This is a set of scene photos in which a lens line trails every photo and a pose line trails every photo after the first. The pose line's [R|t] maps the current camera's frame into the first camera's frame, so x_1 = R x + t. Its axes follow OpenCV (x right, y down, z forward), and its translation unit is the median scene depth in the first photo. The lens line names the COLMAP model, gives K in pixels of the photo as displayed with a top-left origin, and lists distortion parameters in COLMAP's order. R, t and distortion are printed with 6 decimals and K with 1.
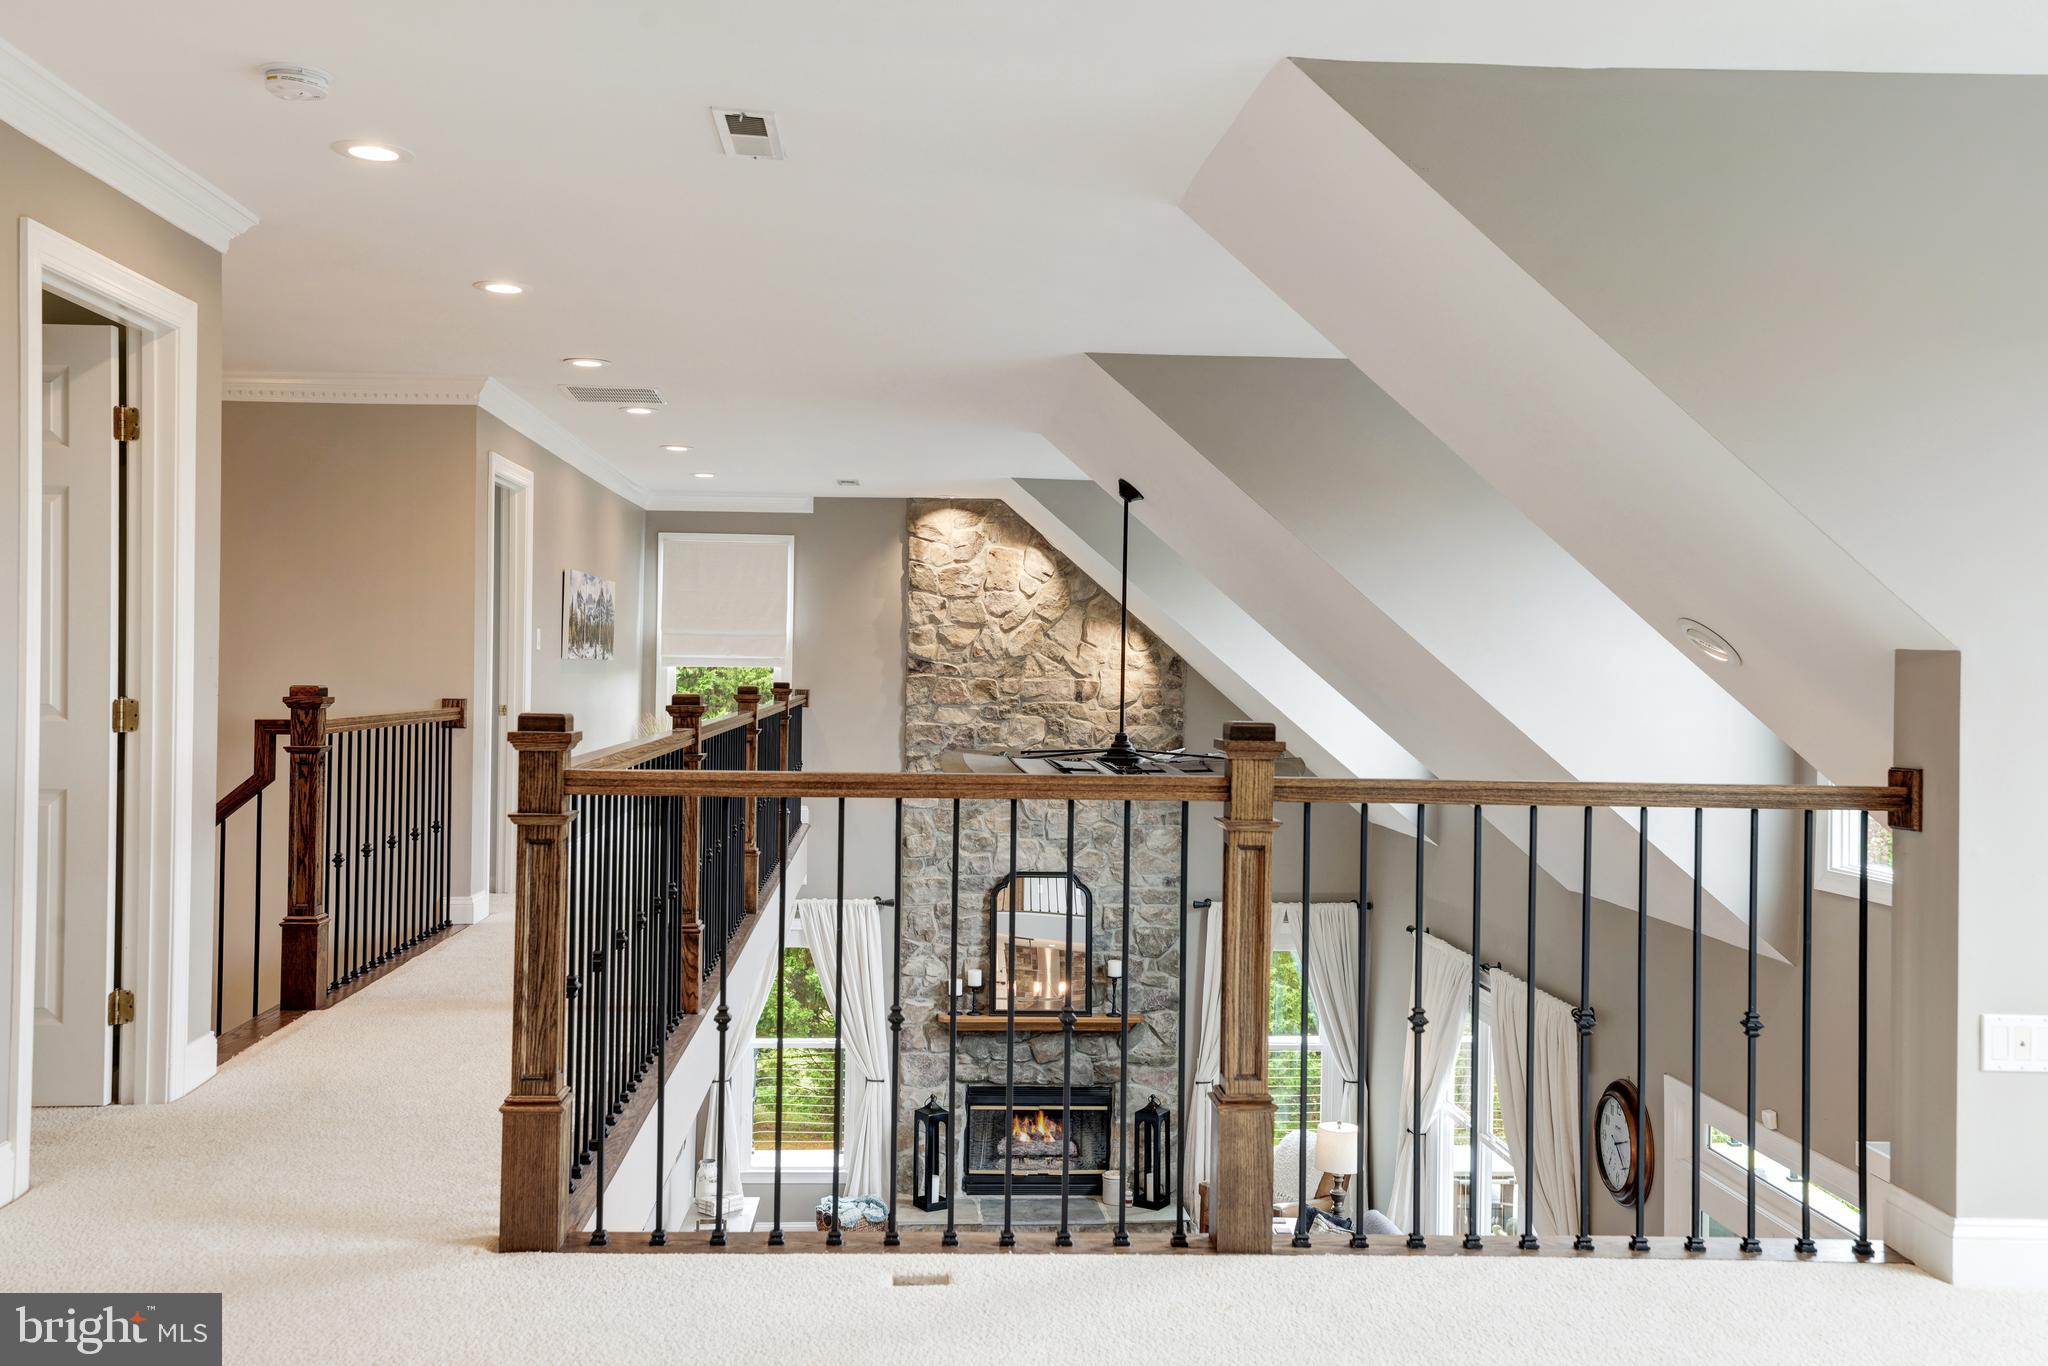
lens RADIAL K [[1831.6, 0, 1023.7], [0, 1831.6, 671.8], [0, 0, 1]] dist [0.021028, 0.046102]
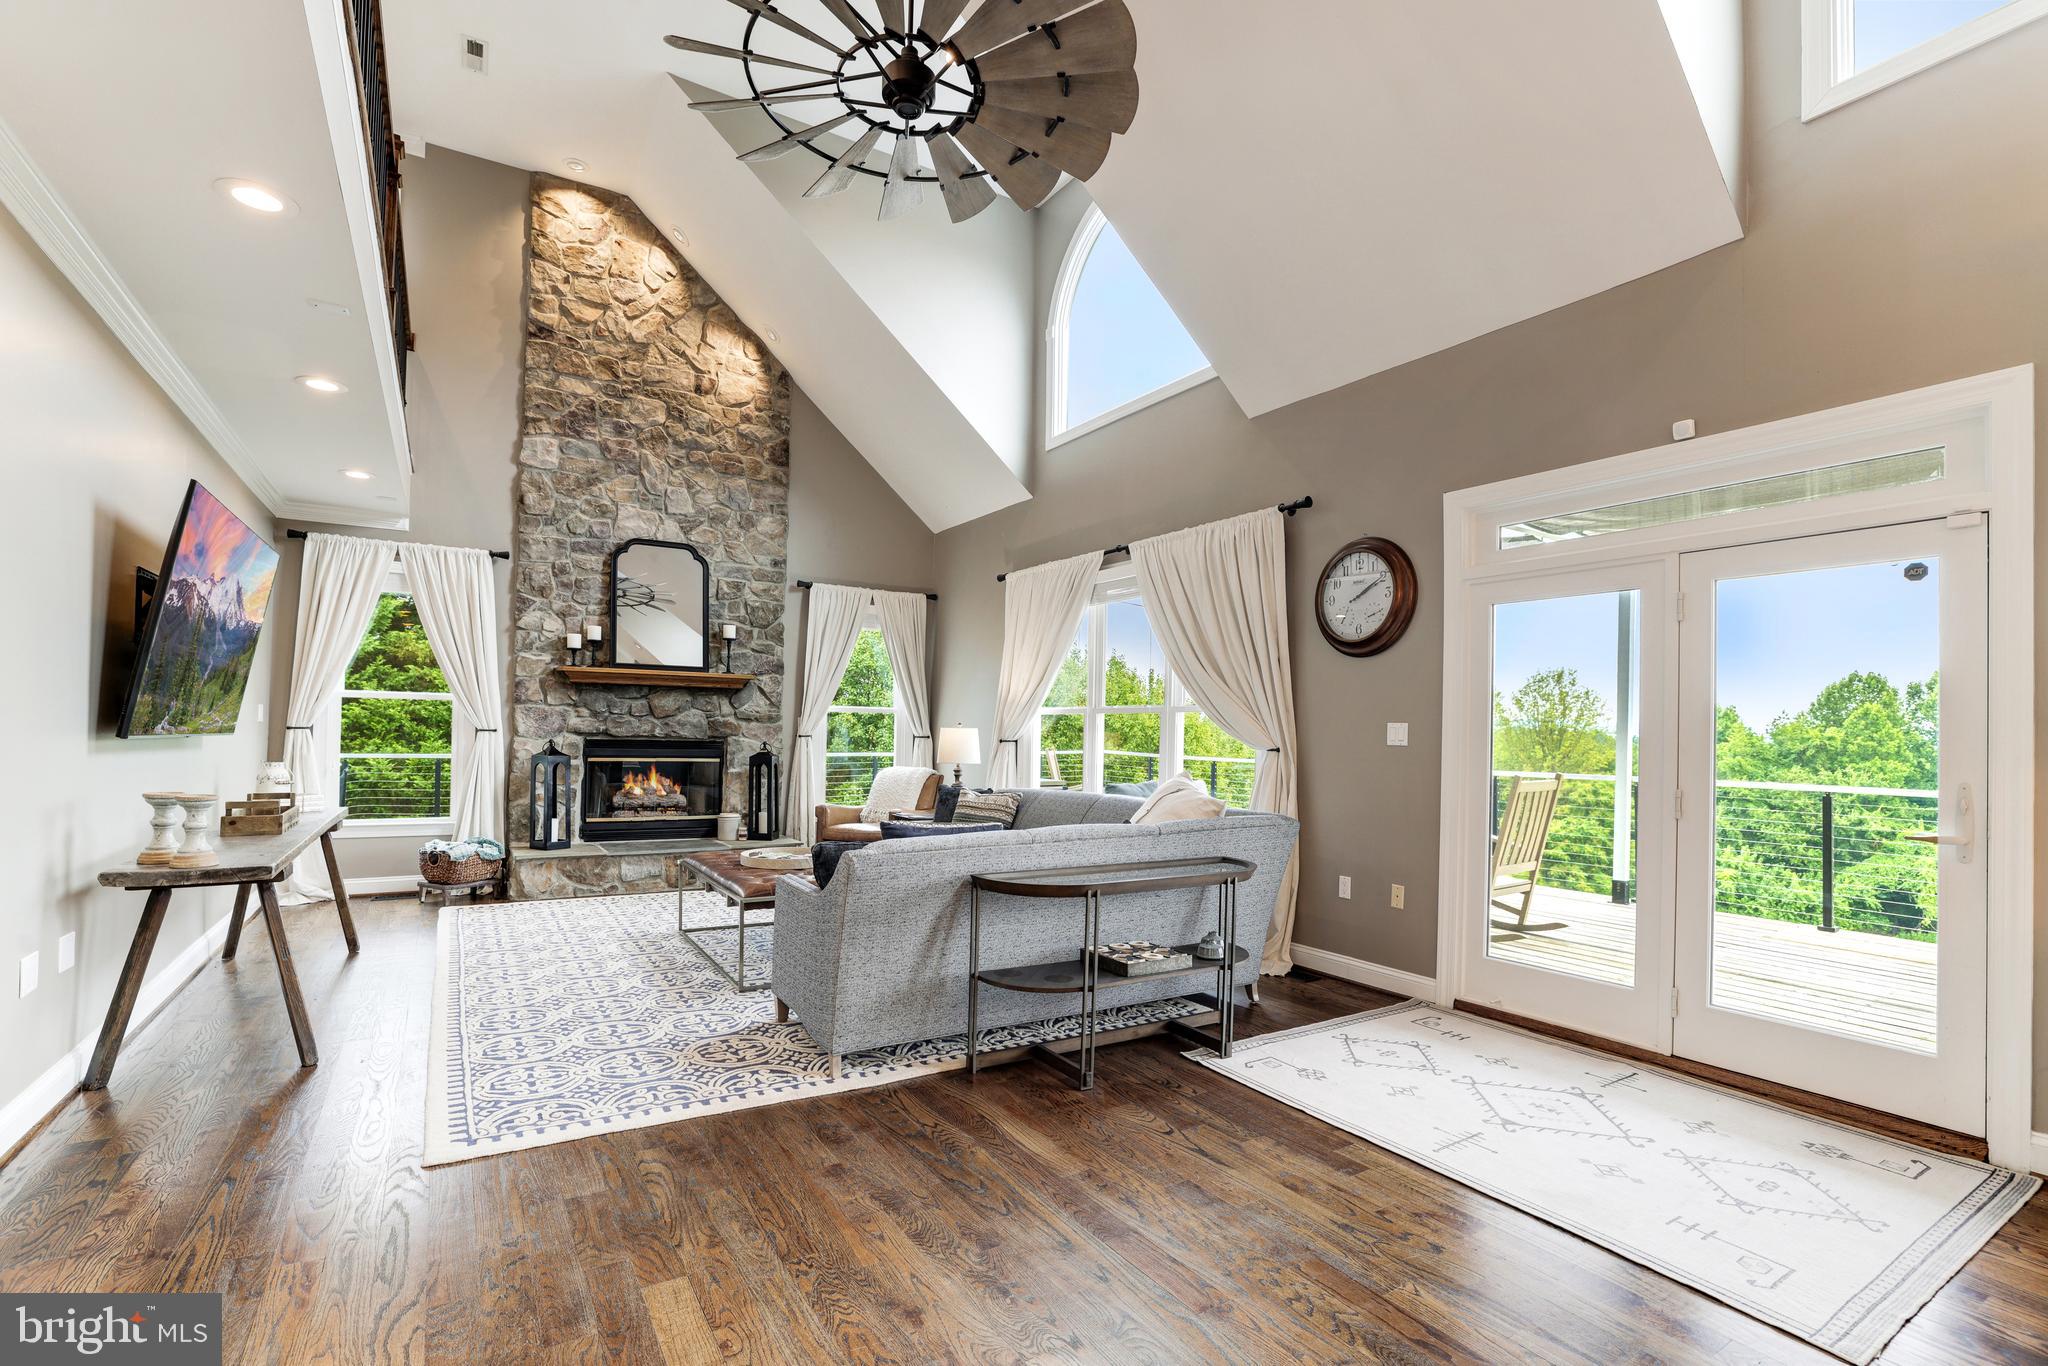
lens RADIAL K [[916.4, 0, 1020.6], [0, 916.4, 718.4], [0, 0, 1]] dist [-0.043606, 0.013022]
pose [[0.879899, 0.005708, 0.475127, -0.058613], [-0.002829, 0.999973, -0.006774, 0.217840], [-0.475153, 0.004616, 0.879891, 0.423639]]
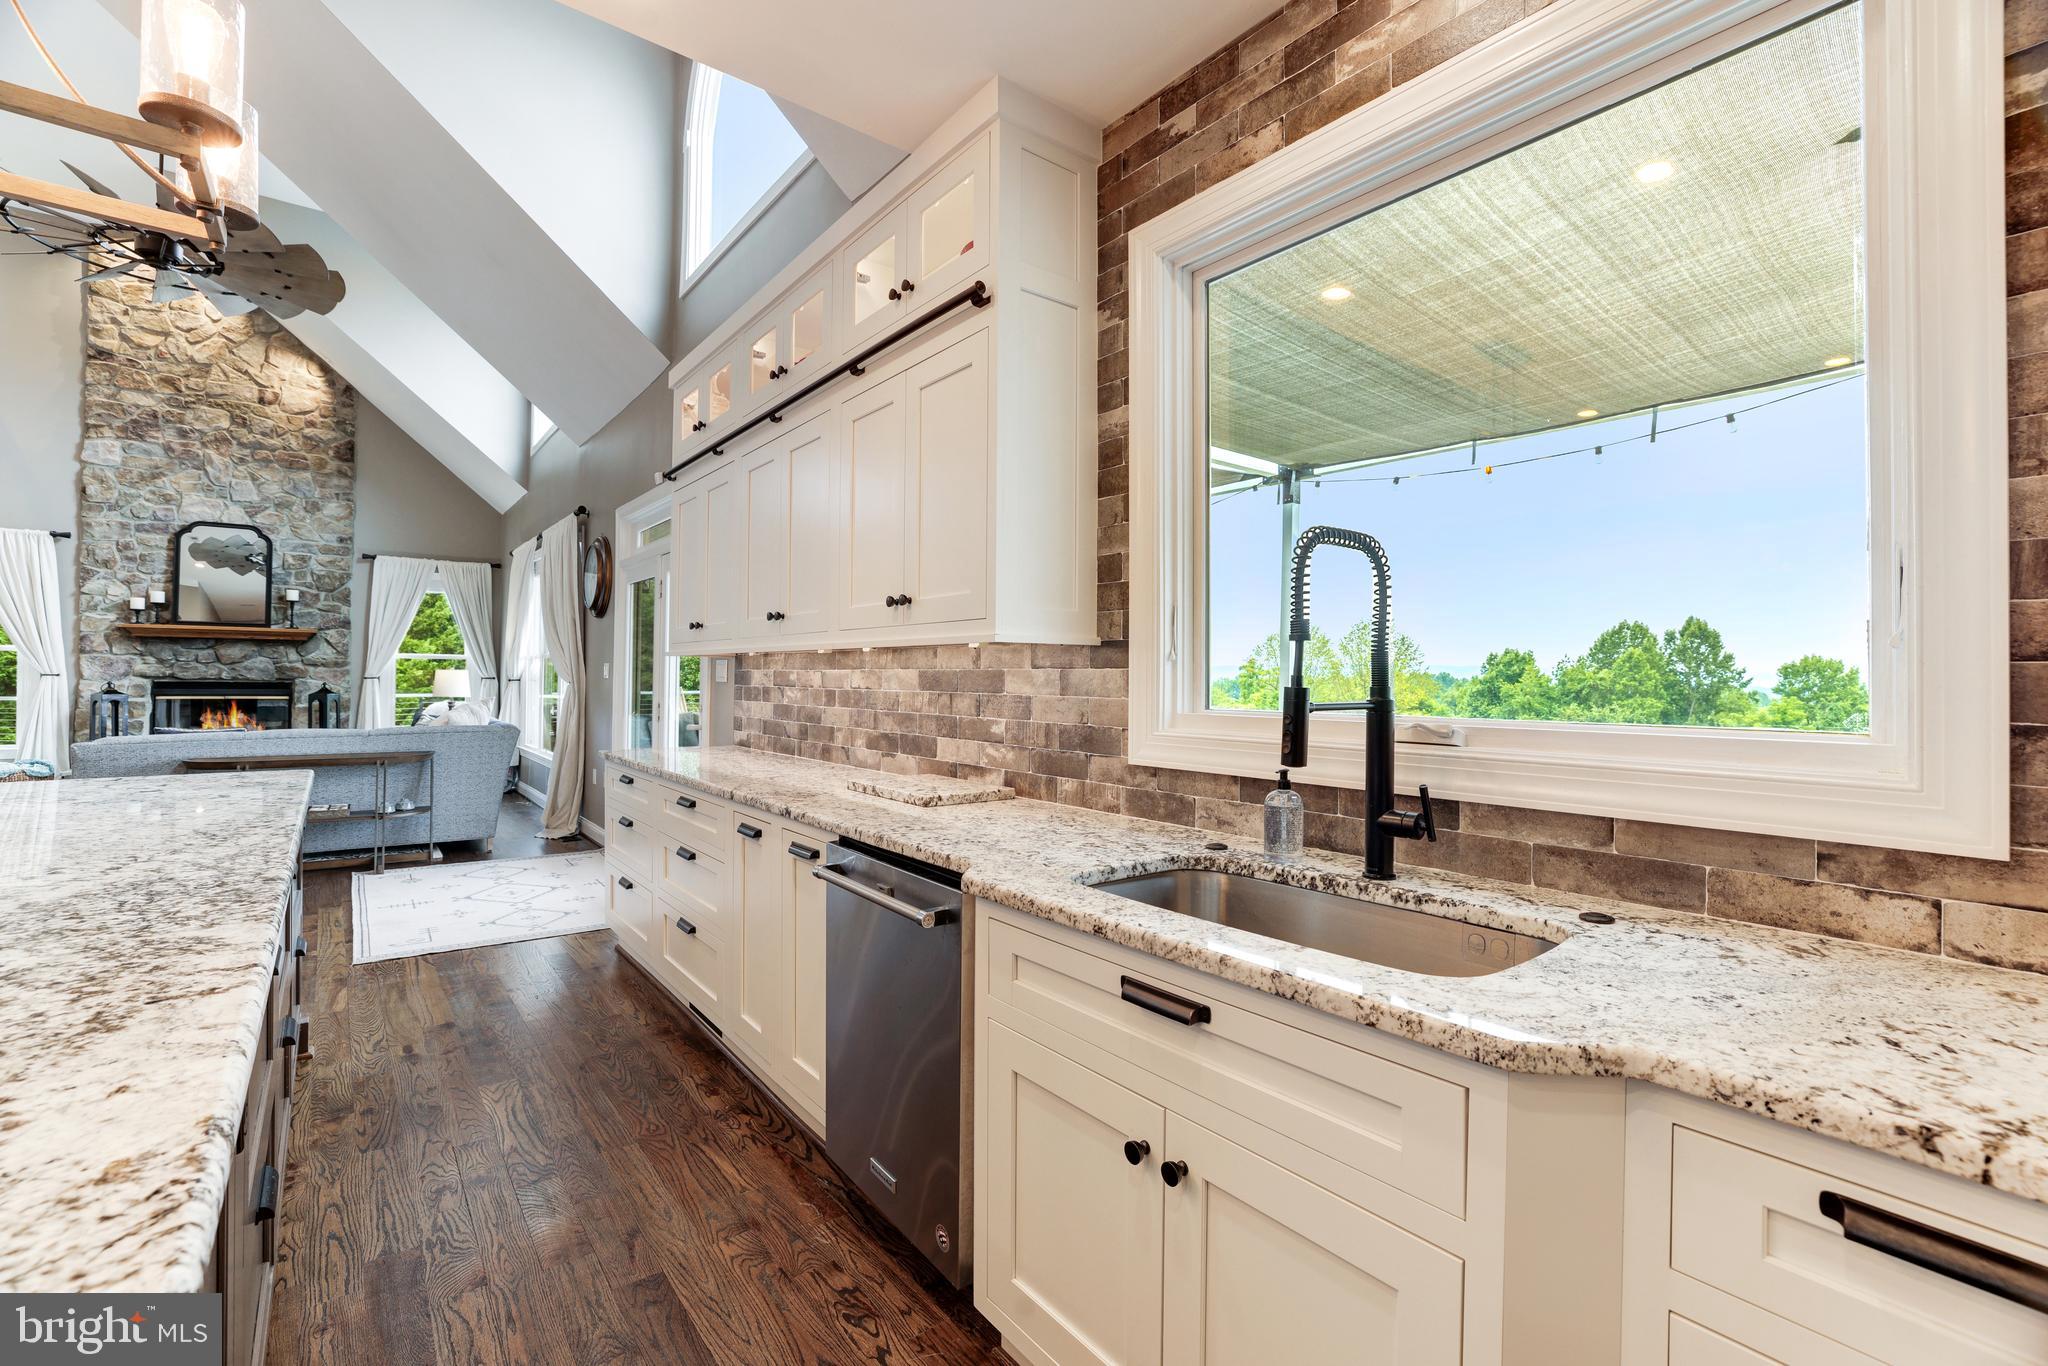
lens RADIAL K [[882.6, 0, 1023.8], [0, 882.6, 671.5], [0, 0, 1]] dist [-0.045881, 0.015160]
pose [[0.821294, -0.003674, 0.570494, 0.133792], [0.005310, 0.999985, -0.001205, 0.223778], [-0.570481, 0.004019, 0.821301, 0.136965]]
